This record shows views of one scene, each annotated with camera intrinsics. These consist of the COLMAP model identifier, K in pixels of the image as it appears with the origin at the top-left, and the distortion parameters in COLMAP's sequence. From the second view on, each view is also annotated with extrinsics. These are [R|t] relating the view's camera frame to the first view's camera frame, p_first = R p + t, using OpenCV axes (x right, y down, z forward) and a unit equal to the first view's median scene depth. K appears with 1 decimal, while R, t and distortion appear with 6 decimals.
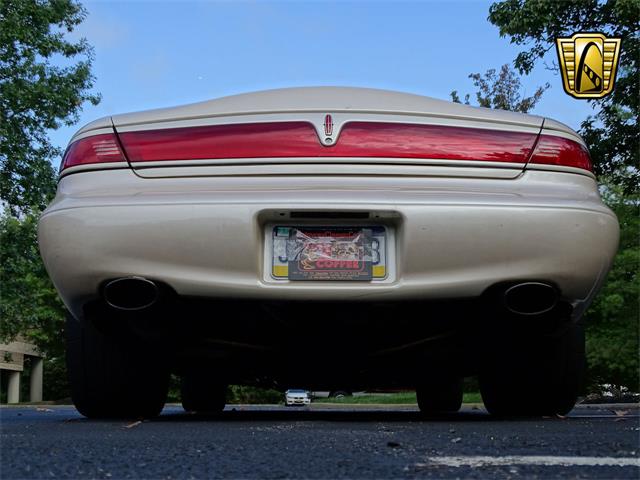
lens RADIAL K [[880.9, 0, 297.2], [0, 880.9, 238.1], [0, 0, 1]] dist [0.011502, 0.022264]
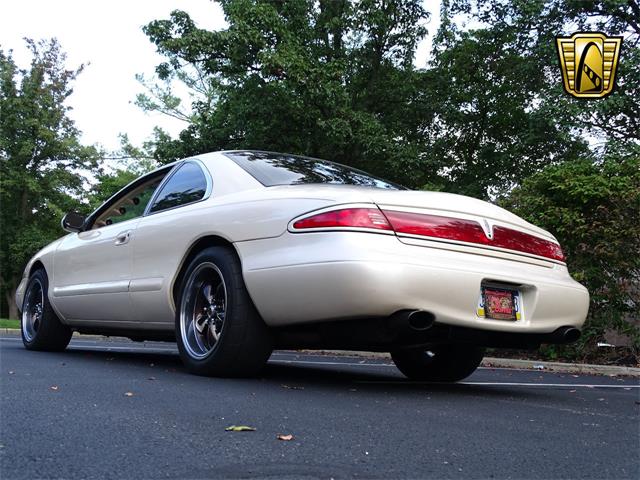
lens RADIAL K [[747.5, 0, 301.0], [0, 747.5, 239.3], [0, 0, 1]] dist [0.020888, 0.012018]
pose [[0.814671, 0.121745, 0.567000, -1.105112], [-0.156986, 0.987508, 0.013524, -0.065509], [-0.558271, -0.100029, 0.823607, -0.013239]]
